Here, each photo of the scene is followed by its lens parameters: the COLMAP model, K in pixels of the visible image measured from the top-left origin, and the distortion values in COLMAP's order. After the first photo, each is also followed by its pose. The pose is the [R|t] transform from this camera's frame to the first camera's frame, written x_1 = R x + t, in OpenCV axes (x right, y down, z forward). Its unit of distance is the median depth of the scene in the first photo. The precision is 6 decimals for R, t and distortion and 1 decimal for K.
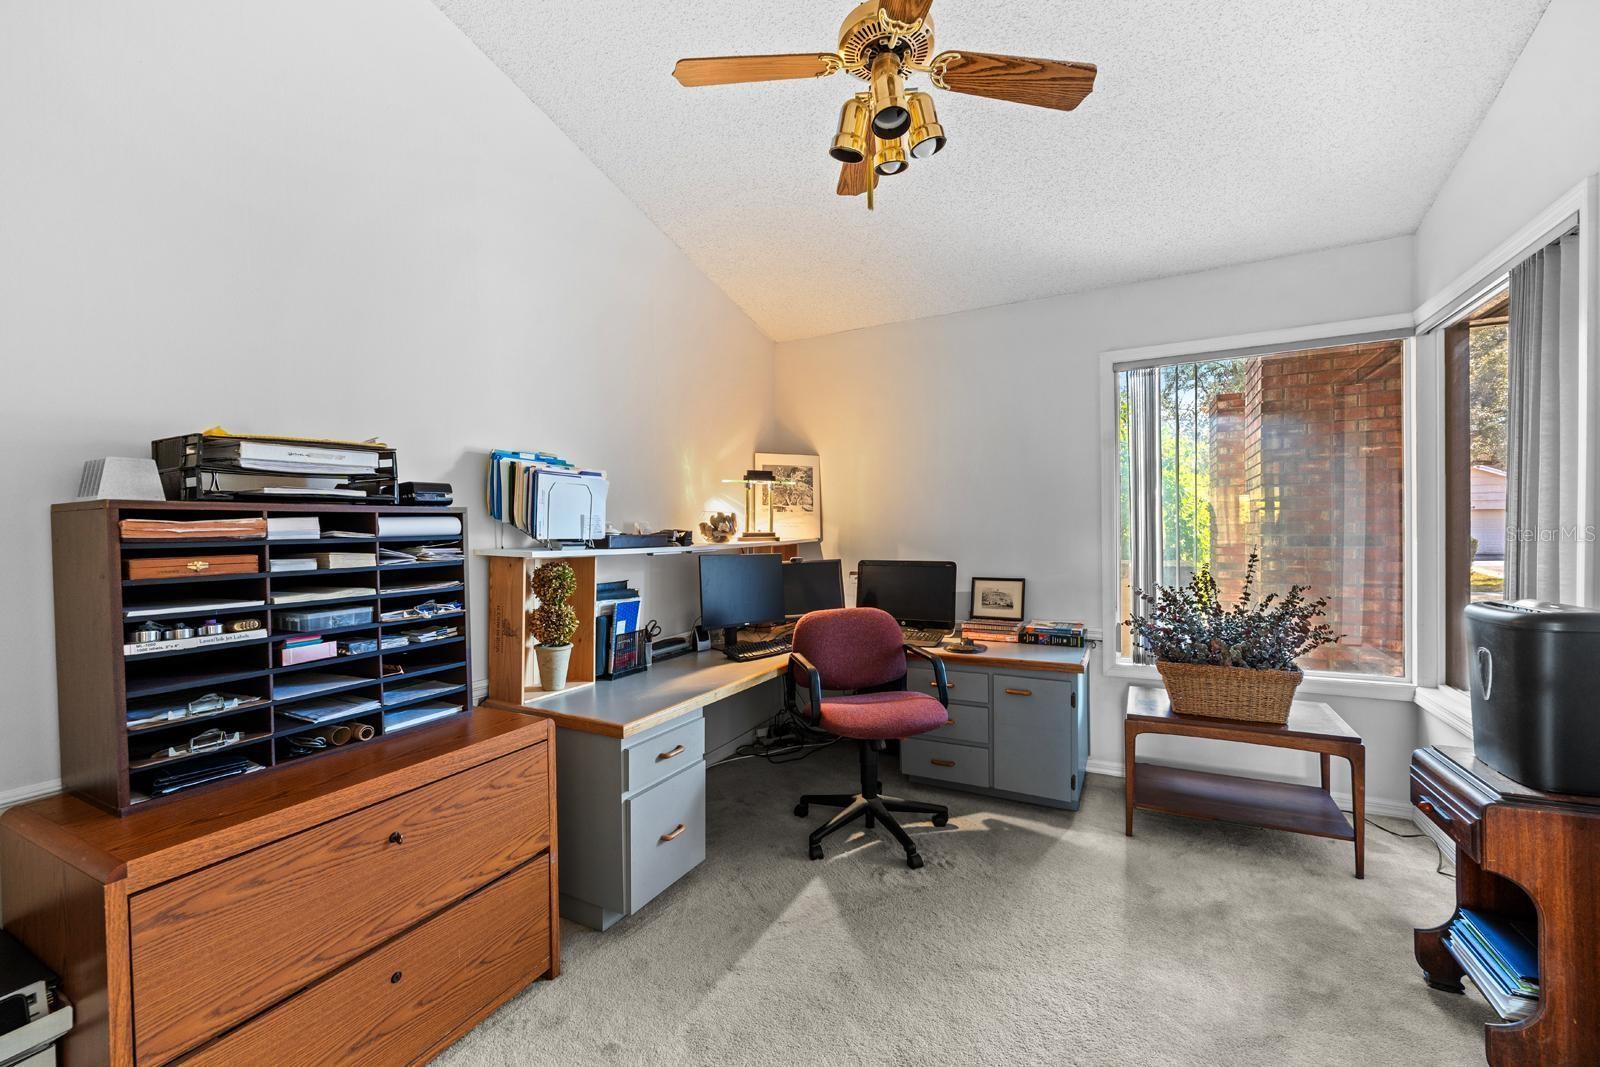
lens RADIAL K [[645.9, 0, 800.2], [0, 645.9, 537.5], [0, 0, 1]] dist [-0.000490, -0.000021]
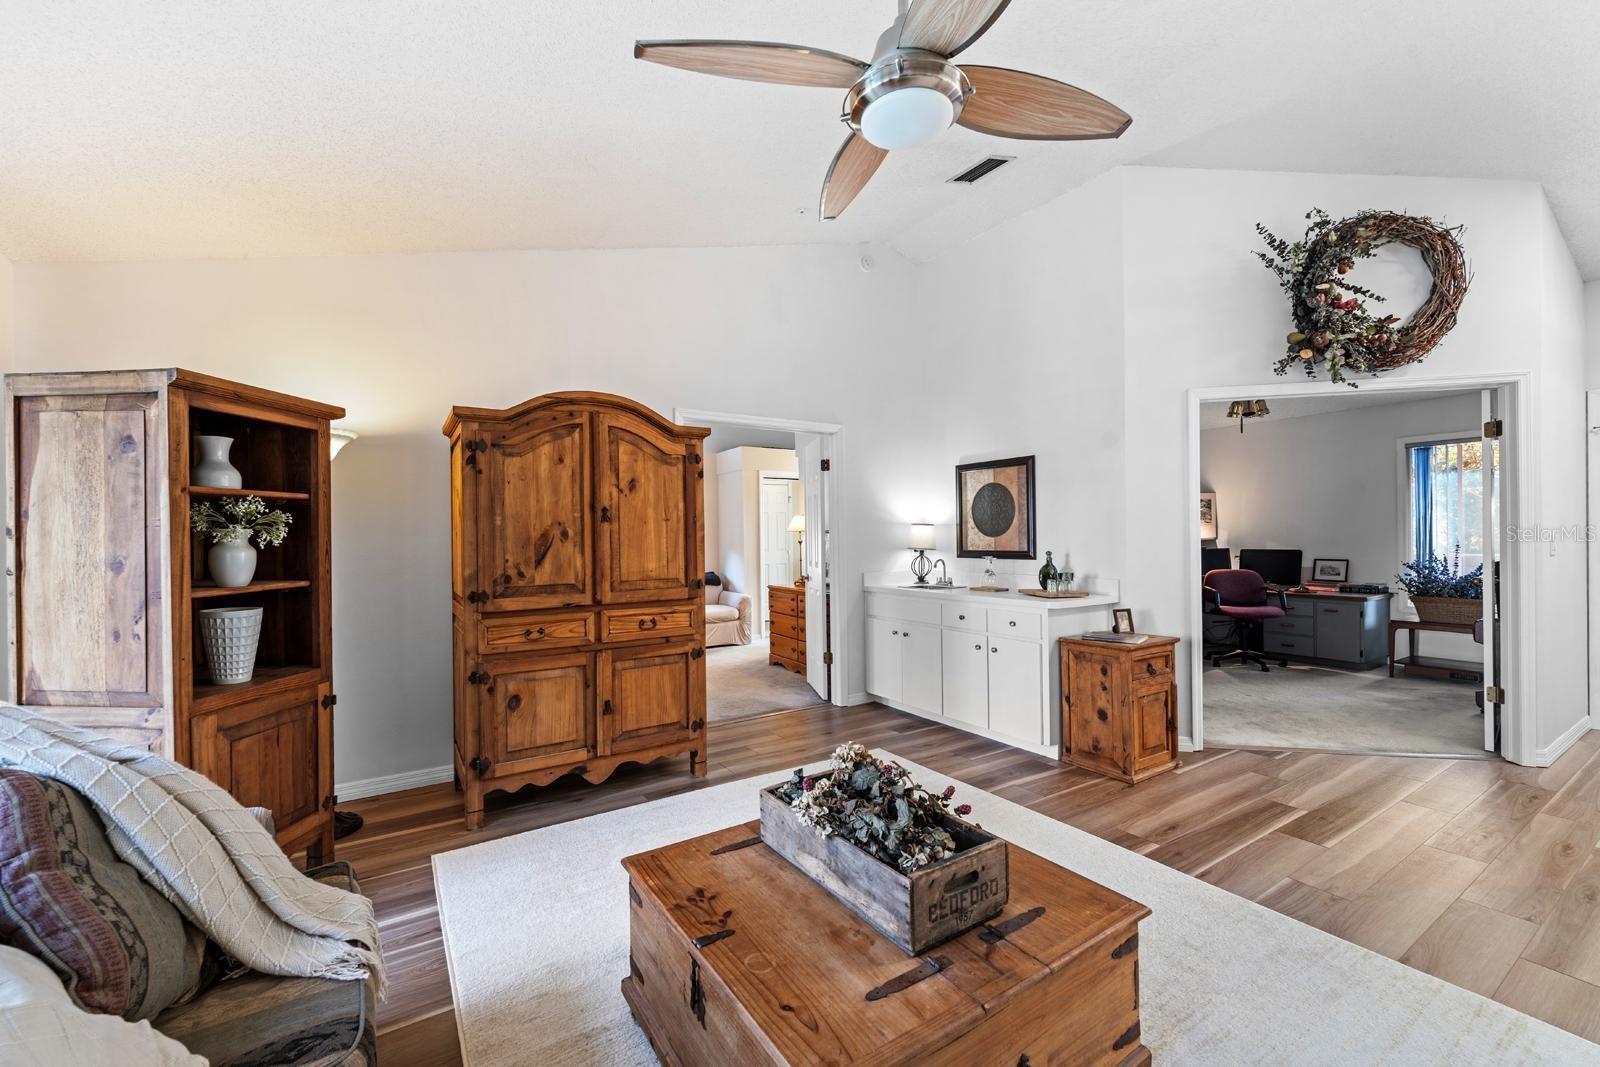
lens RADIAL K [[645.9, 0, 797.7], [0, 645.9, 537.6], [0, 0, 1]] dist [-0.000490, -0.000021]
pose [[0.865975, 0.010784, -0.499971, -0.102193], [-0.011125, 0.999935, 0.002300, 0.014275], [0.499964, 0.003570, 0.866039, -1.492537]]
